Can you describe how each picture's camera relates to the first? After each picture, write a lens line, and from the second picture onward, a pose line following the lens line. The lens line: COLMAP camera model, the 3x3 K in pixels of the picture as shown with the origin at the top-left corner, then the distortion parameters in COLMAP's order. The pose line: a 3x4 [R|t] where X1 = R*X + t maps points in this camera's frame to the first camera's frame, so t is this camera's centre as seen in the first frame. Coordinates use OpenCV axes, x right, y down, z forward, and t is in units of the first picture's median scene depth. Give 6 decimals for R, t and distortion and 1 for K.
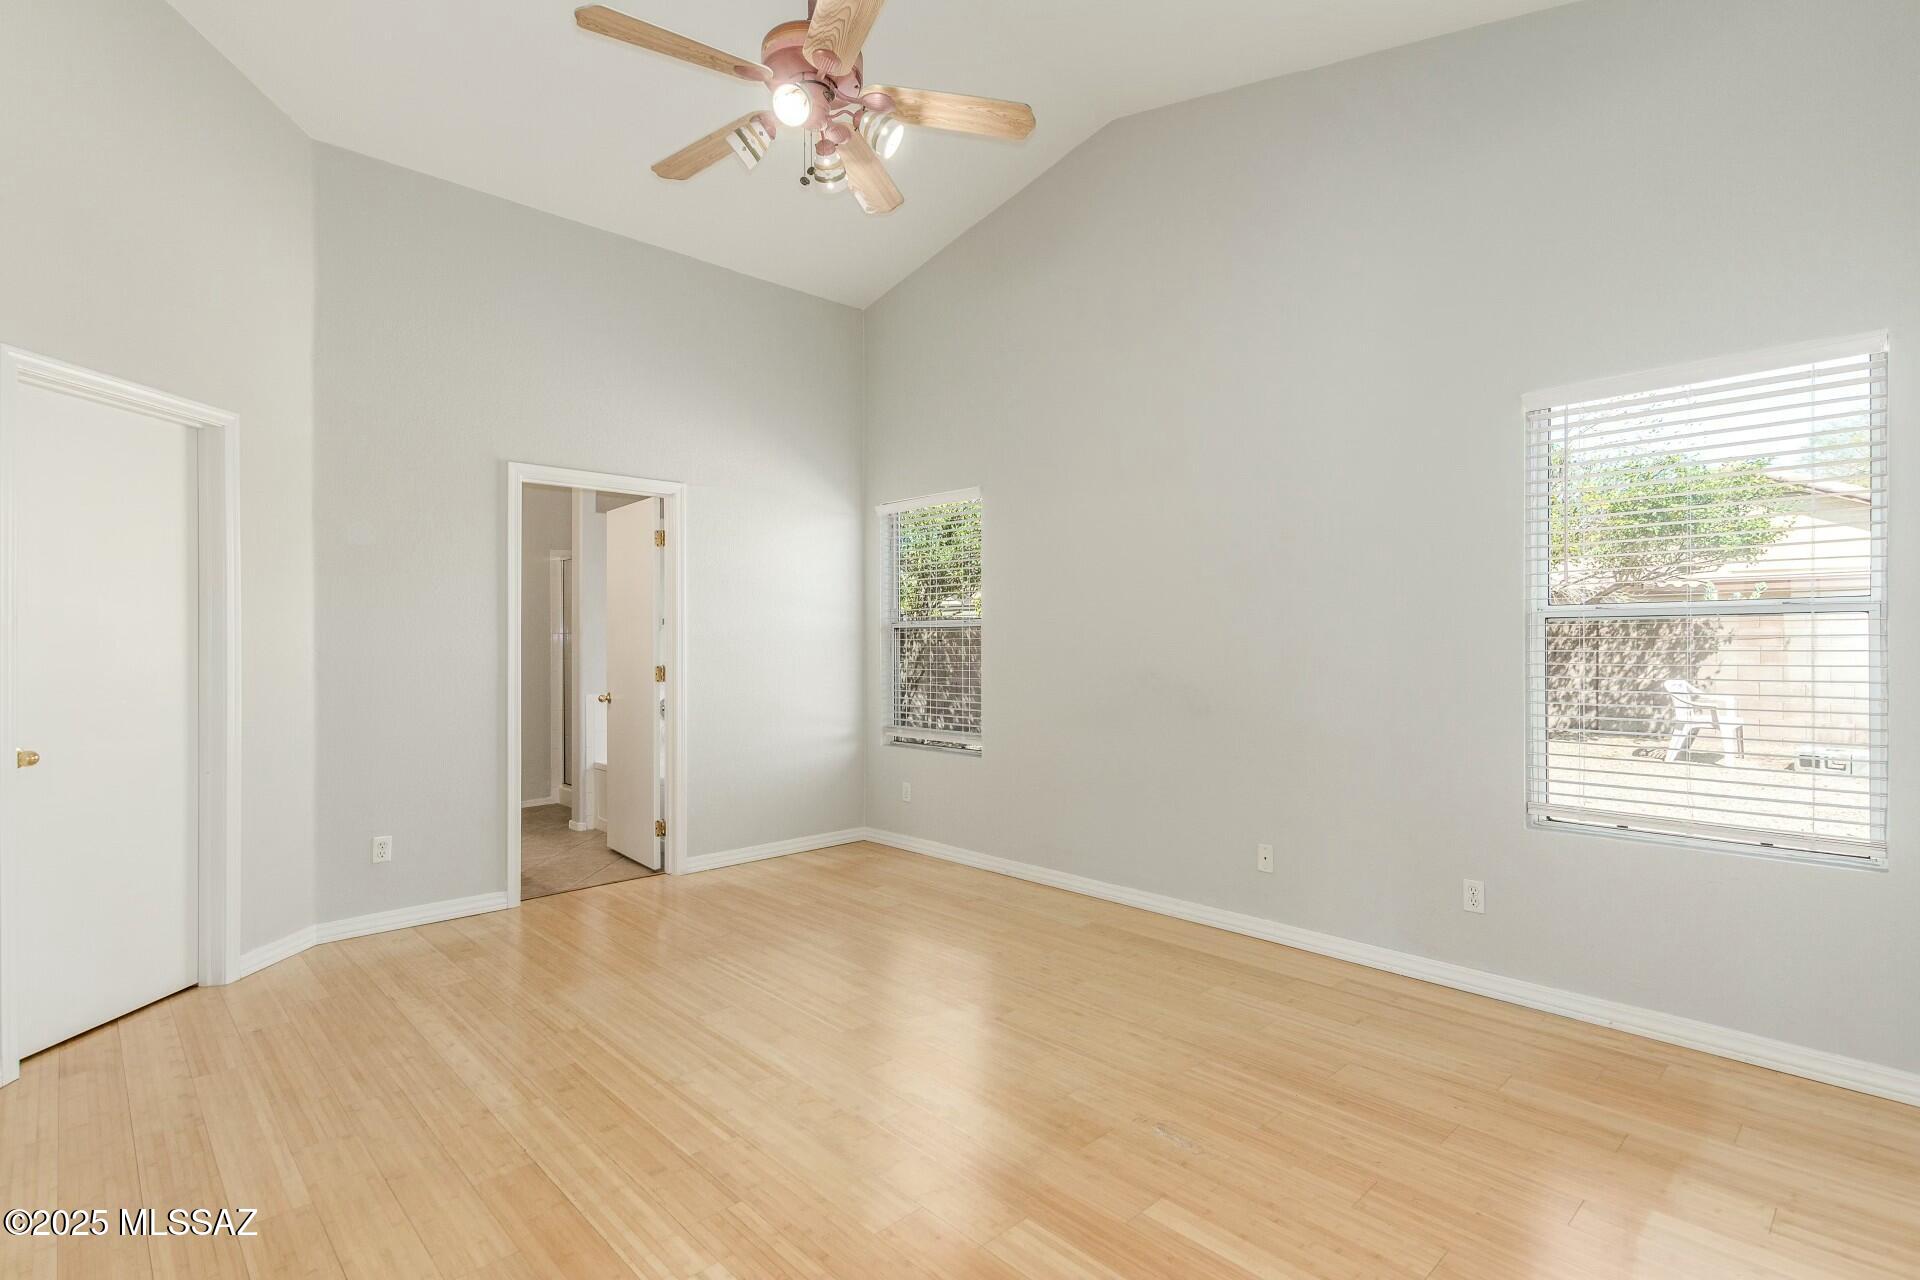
lens RADIAL K [[960.4, 0, 960.0], [0, 960.4, 640.0], [0, 0, 1]] dist [0.012106, -0.000277]
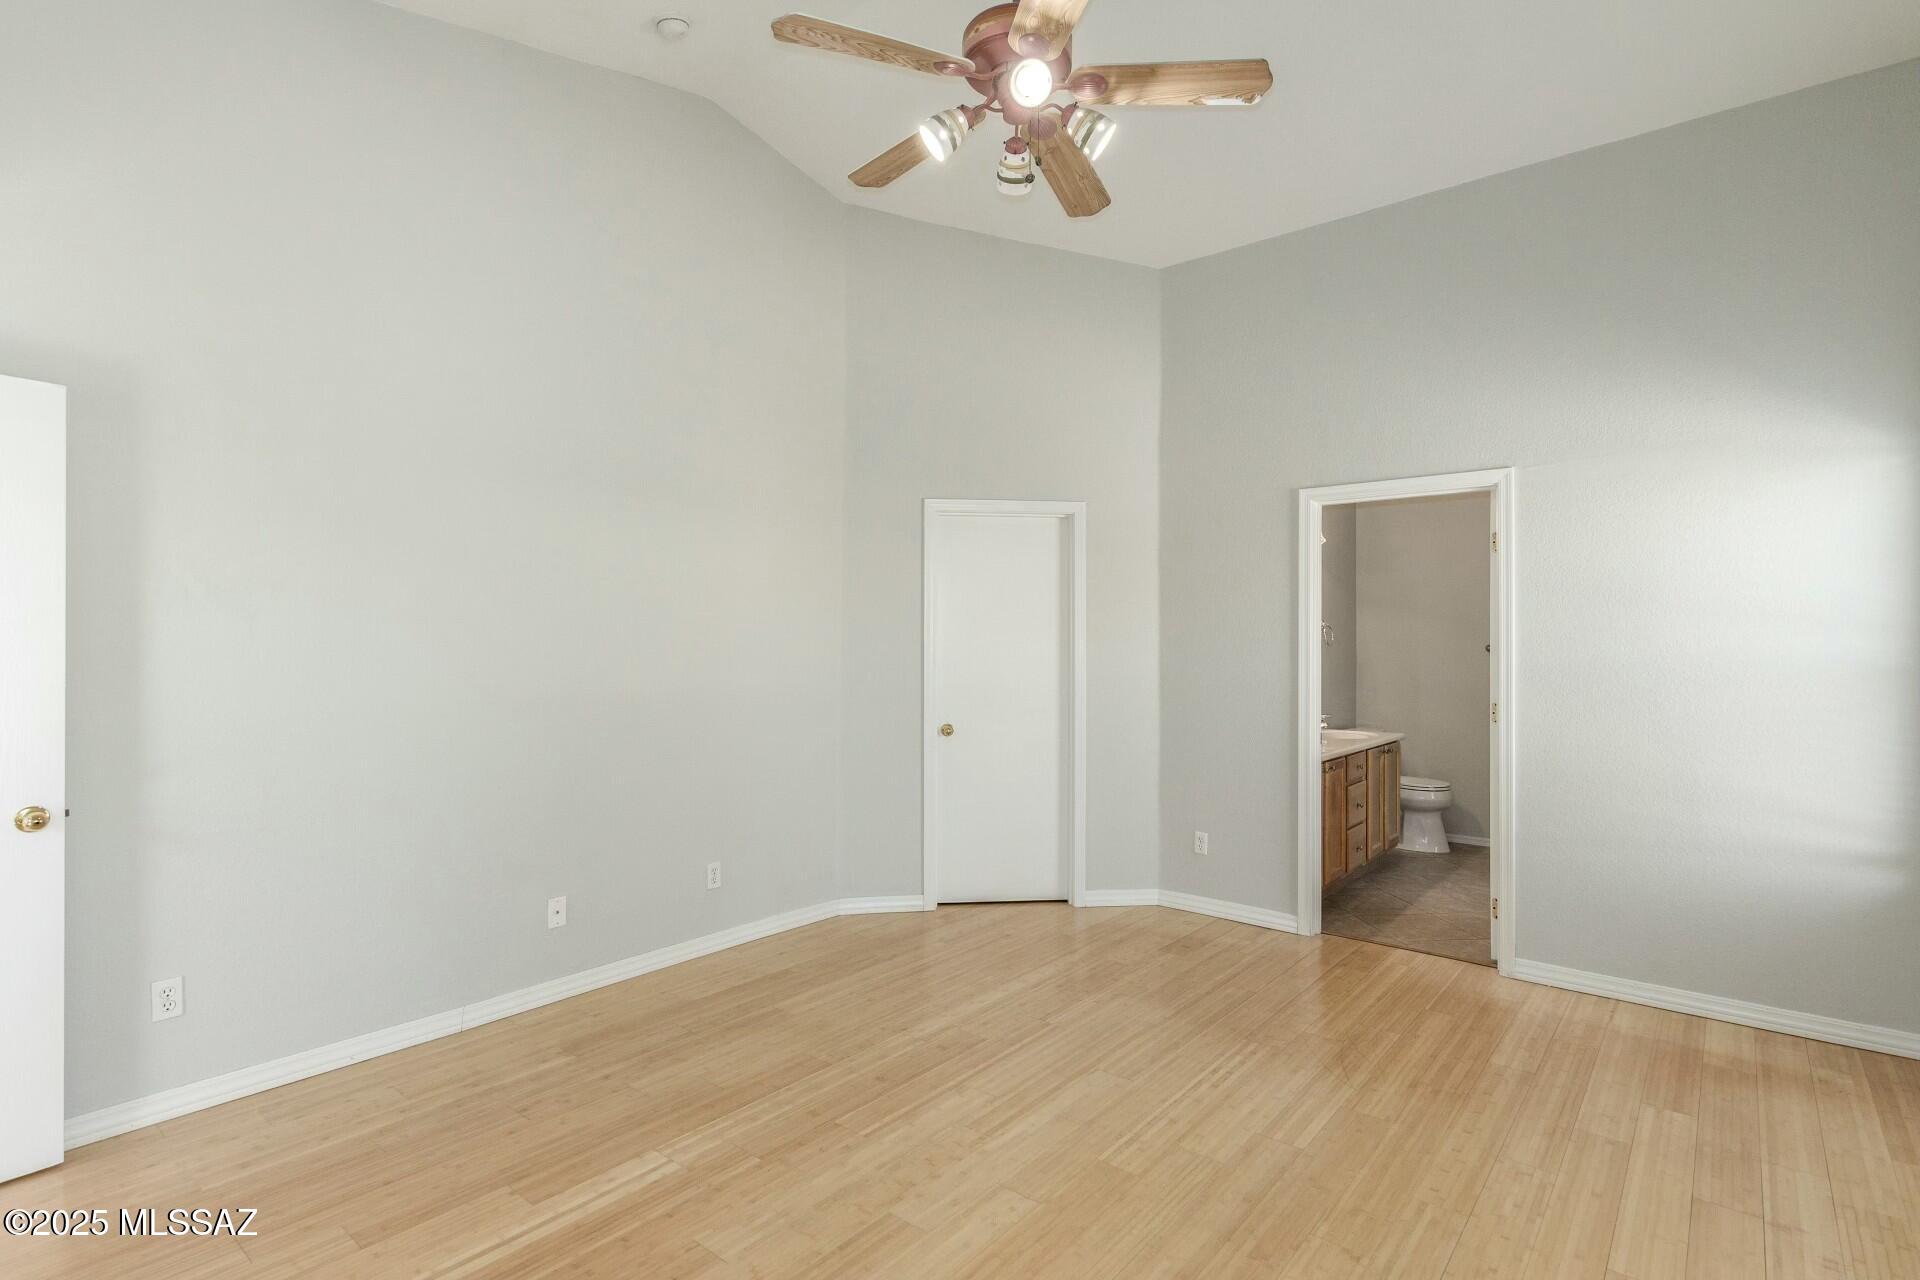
lens RADIAL K [[923.4, 0, 973.2], [0, 923.4, 641.2], [0, 0, 1]] dist [0.010314, -0.000818]
pose [[0.111802, 0.000246, -0.993730, 0.582860], [-0.003352, 0.999994, -0.000130, -0.034020], [0.993725, 0.003345, 0.111802, 0.708057]]
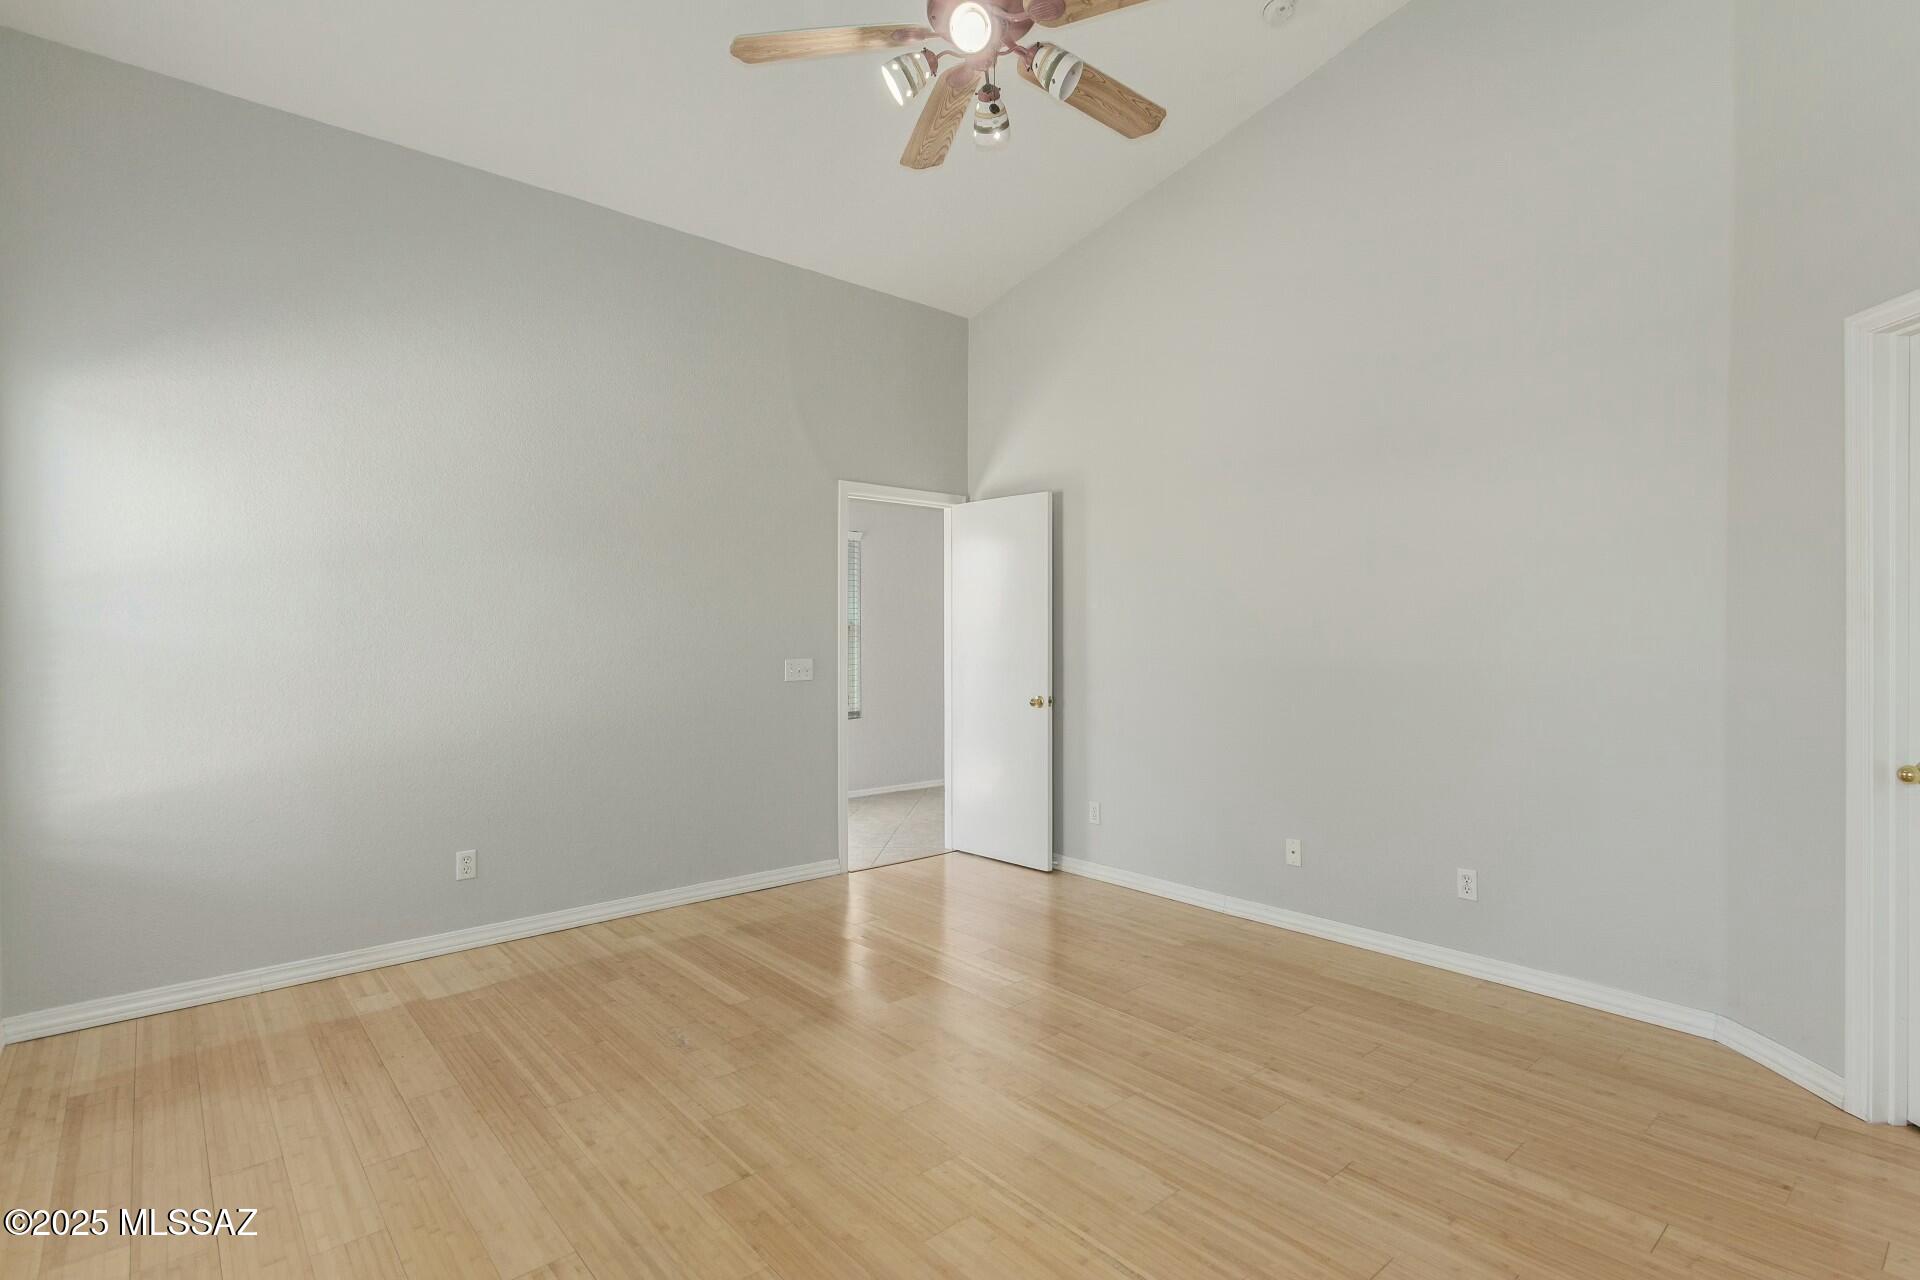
lens RADIAL K [[886.4, 0, 960.0], [0, 886.4, 640.0], [0, 0, 1]] dist [0.002954, -0.000193]
pose [[-0.999226, 0.002717, 0.039235, -0.131537], [0.002930, 0.999981, 0.005377, -0.002757], [-0.039220, 0.005488, -0.999216, 1.498917]]
